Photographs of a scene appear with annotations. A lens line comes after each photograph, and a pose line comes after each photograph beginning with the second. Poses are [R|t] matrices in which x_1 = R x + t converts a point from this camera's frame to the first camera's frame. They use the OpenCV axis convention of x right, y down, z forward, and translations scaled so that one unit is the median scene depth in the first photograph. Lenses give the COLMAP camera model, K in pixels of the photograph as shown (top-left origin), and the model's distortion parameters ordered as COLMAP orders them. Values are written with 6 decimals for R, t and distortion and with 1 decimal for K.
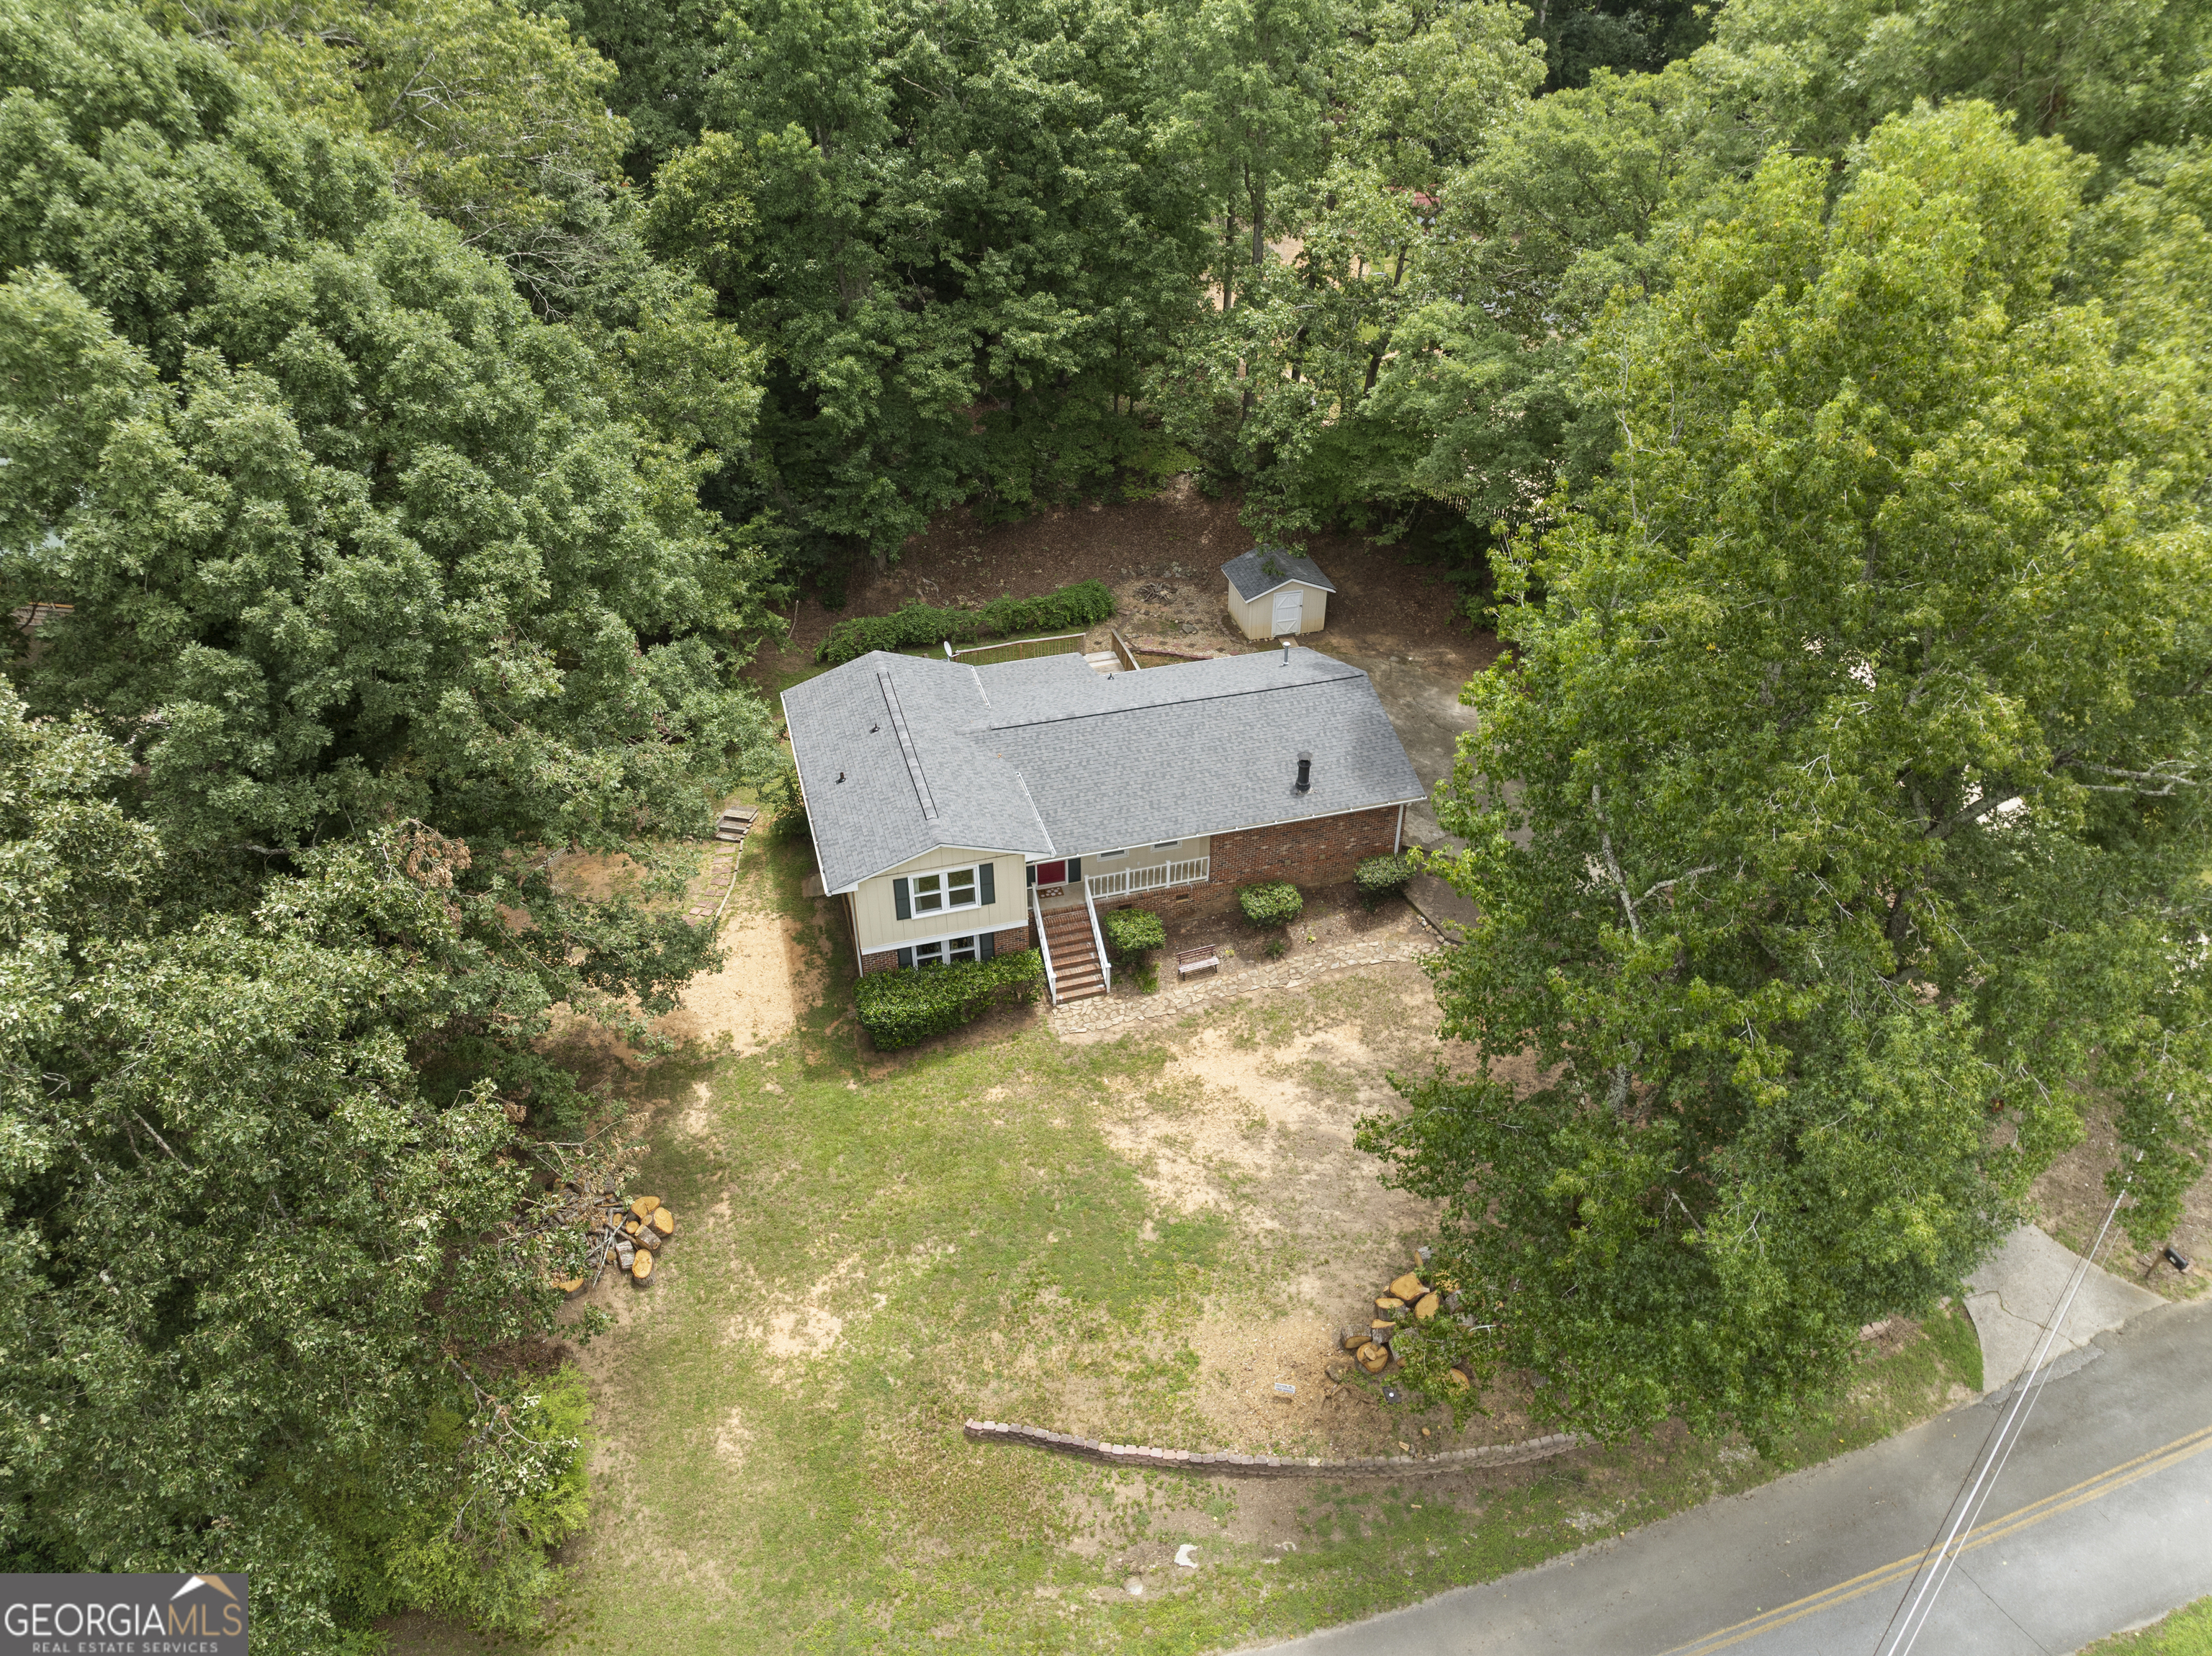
lens RADIAL K [[1549.7, 0, 1103.6], [0, 1549.7, 822.0], [0, 0, 1]] dist [-0.022259, 0.006489]
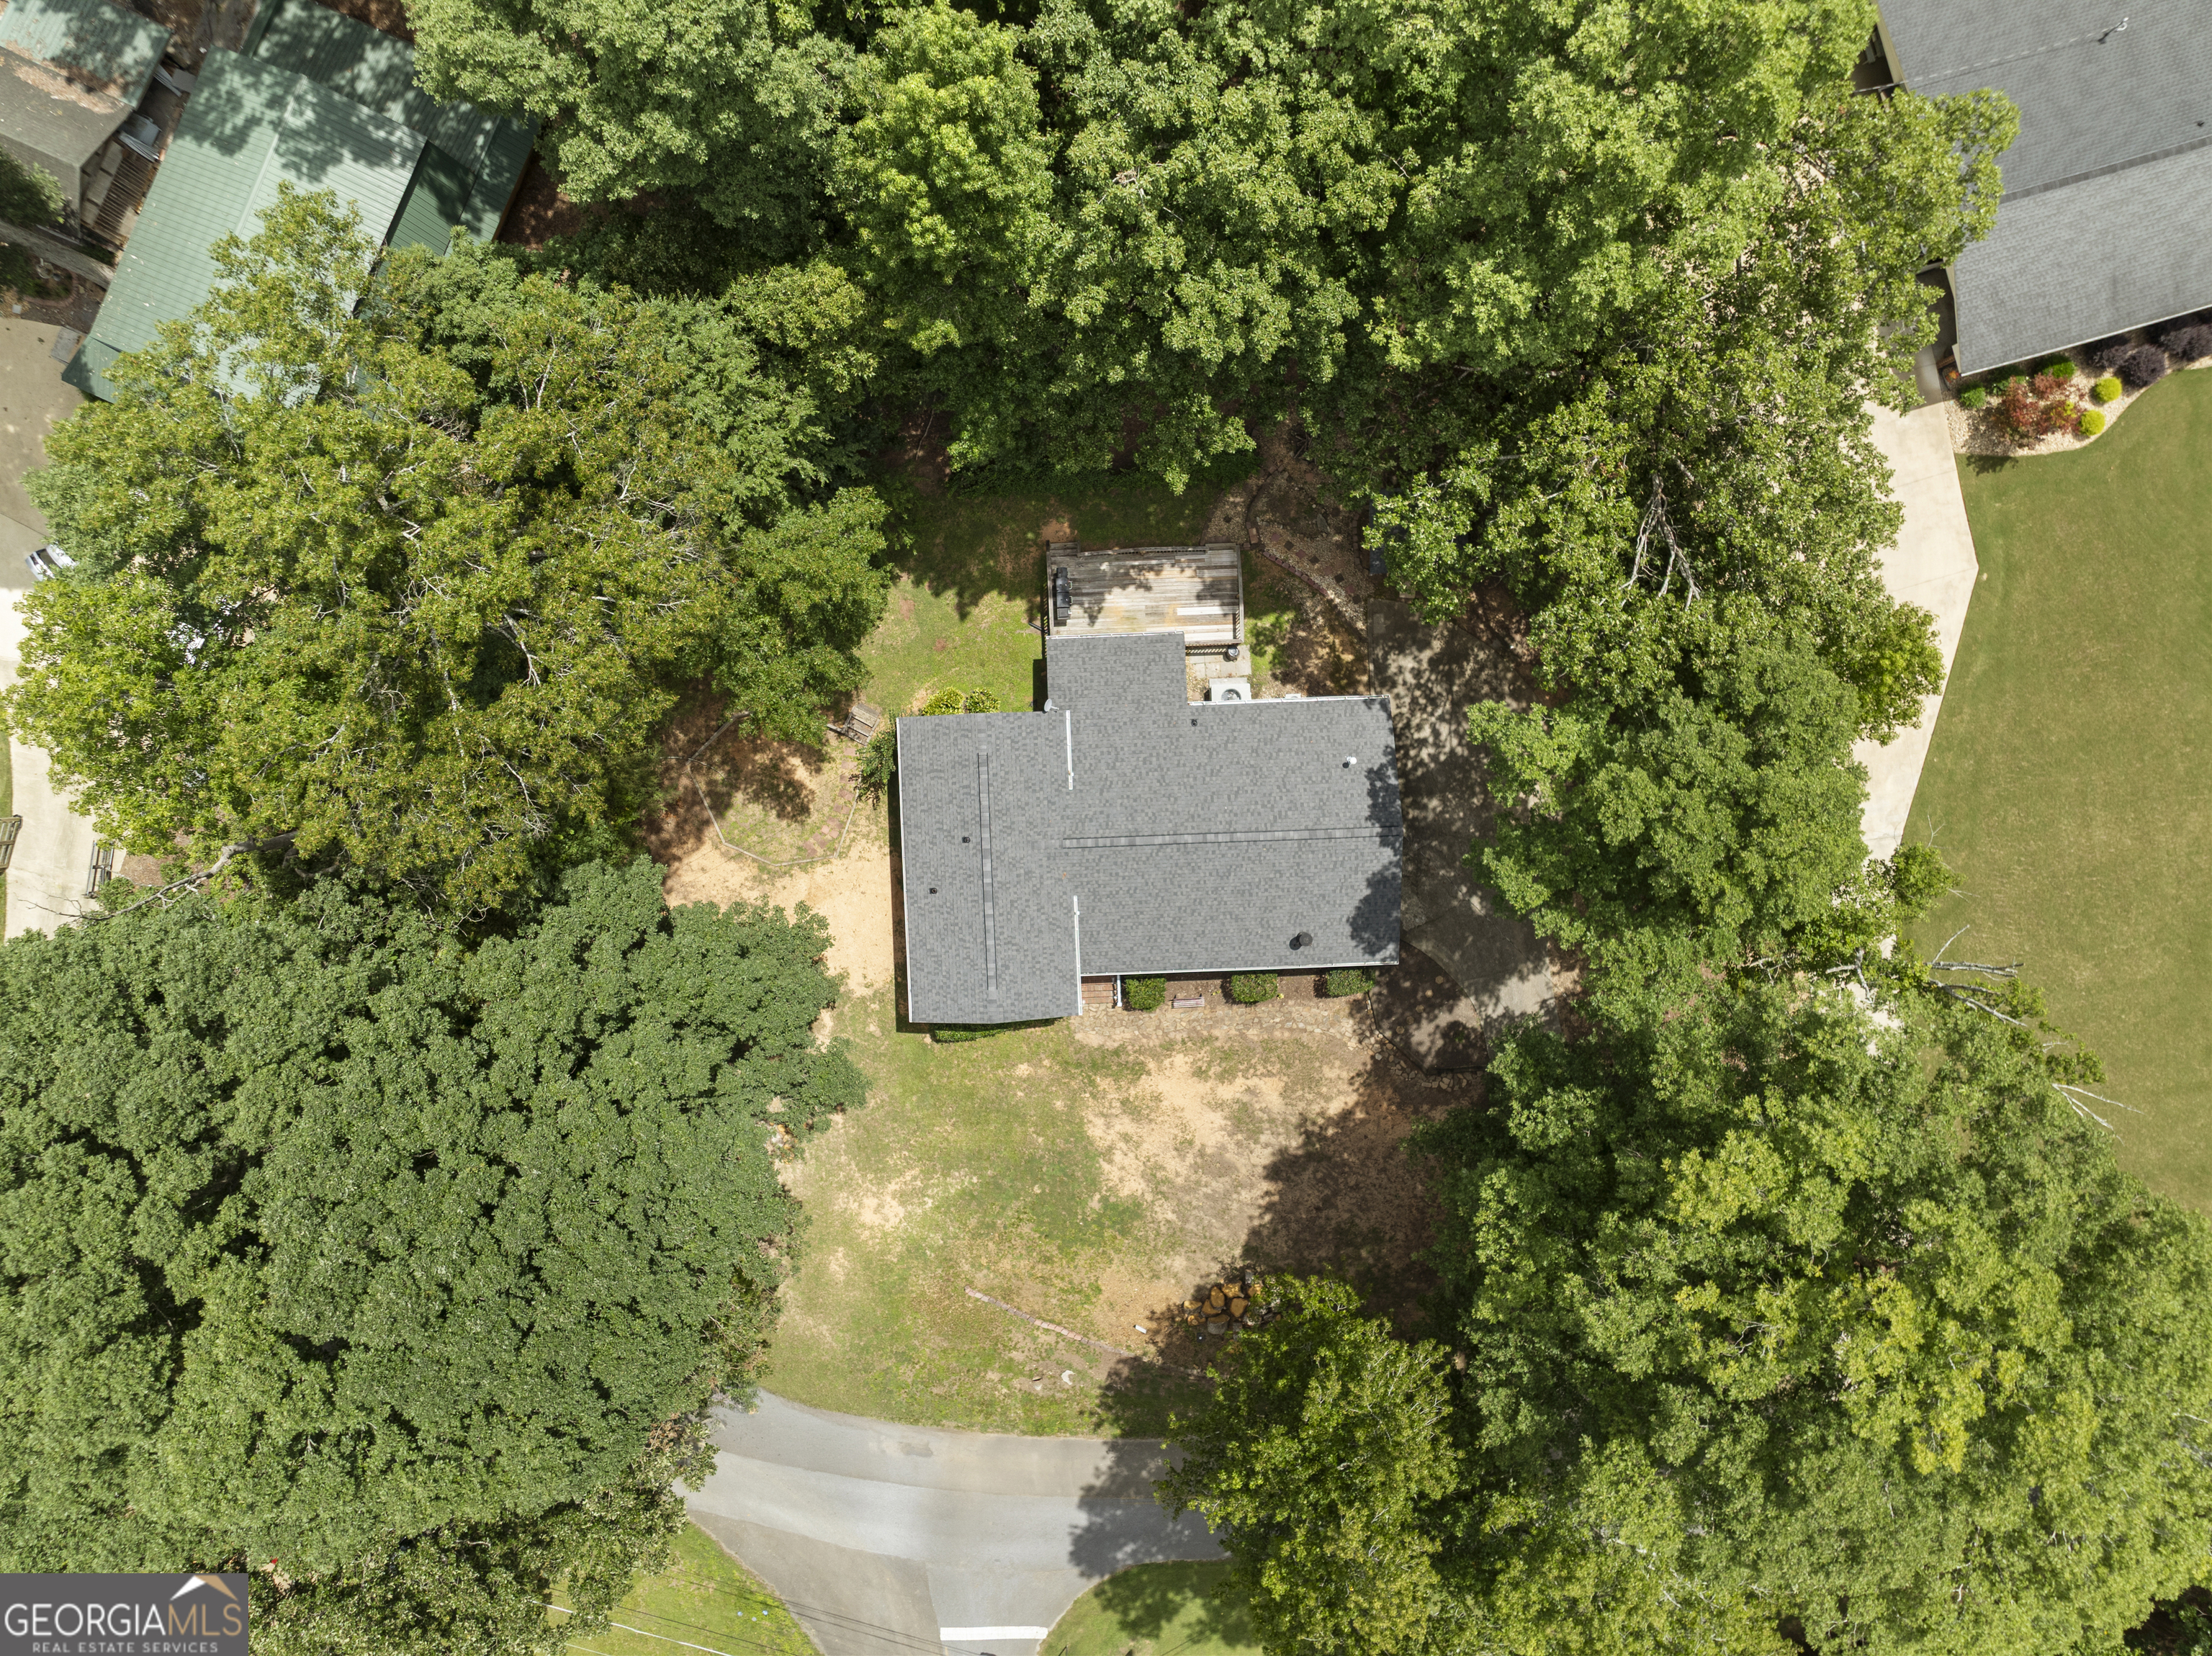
lens RADIAL K [[1549.7, 0, 1107.2], [0, 1549.7, 828.0], [0, 0, 1]] dist [-0.022259, 0.006489]
pose [[0.972289, 0.233780, 0.000929, -0.050403], [-0.132166, 0.546392, 0.827035, -1.252404], [0.192837, -0.804240, 0.562149, 0.406728]]
